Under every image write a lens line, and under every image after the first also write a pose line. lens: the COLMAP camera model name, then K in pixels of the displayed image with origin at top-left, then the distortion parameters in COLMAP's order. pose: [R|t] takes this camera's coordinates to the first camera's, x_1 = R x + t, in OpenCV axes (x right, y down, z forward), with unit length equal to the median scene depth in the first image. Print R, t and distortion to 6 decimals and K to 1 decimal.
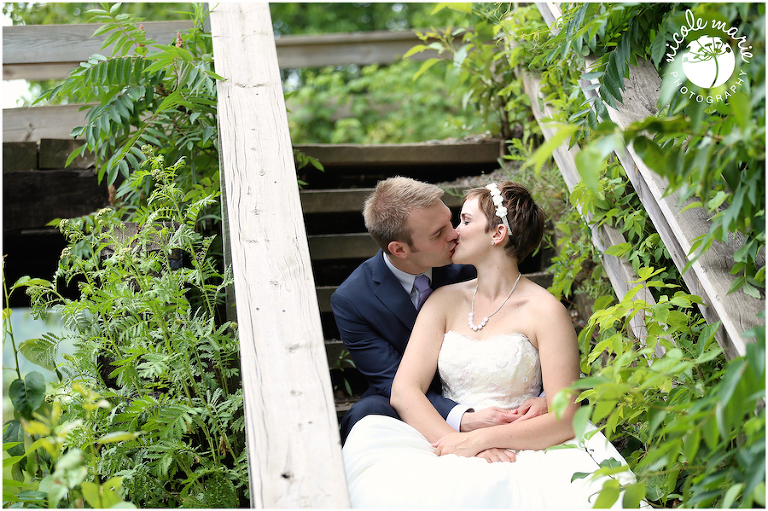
lens RADIAL K [[2558.4, 0, 384.0], [0, 2558.4, 255.5], [0, 0, 1]] dist [-0.054743, 0.624832]
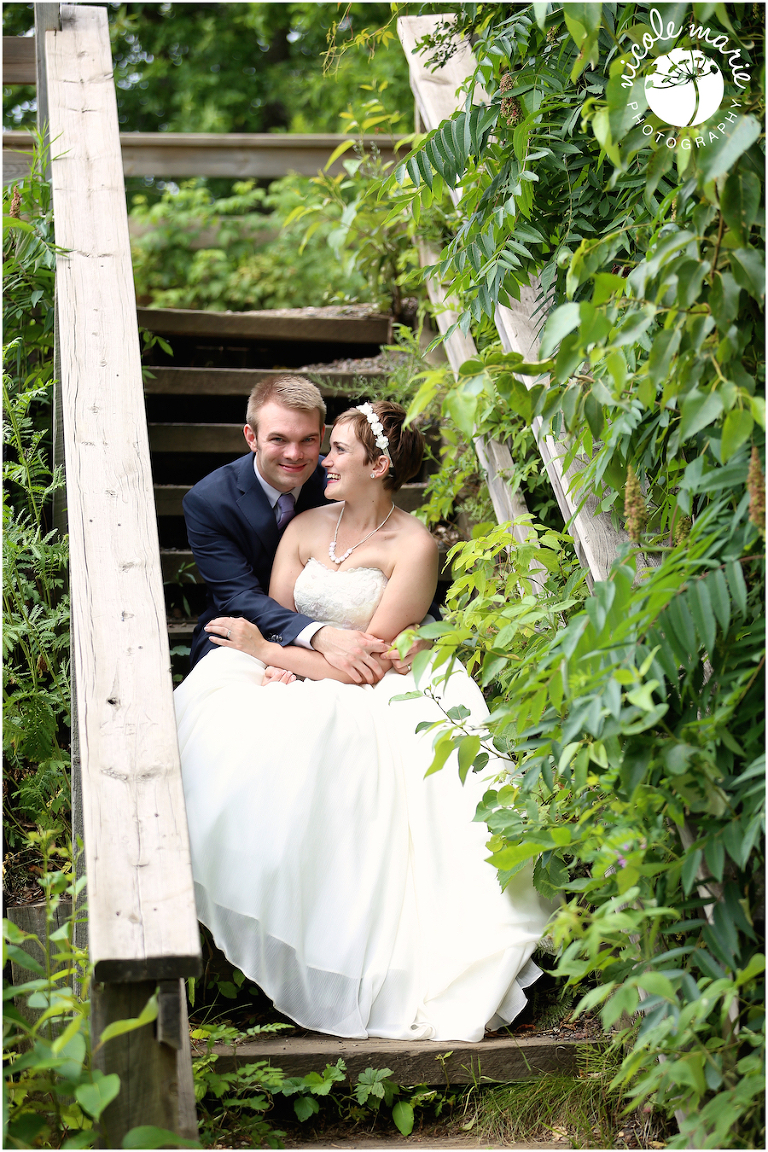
lens RADIAL K [[3837.6, 0, 384.0], [0, 3837.6, 576.0], [0, 0, 1]] dist [-0.054743, 0.624832]
pose [[0.997600, 0.060513, 0.033644, 0.008285], [-0.062054, 0.996975, 0.046790, -0.023437], [-0.030711, -0.048765, 0.998338, -0.297471]]
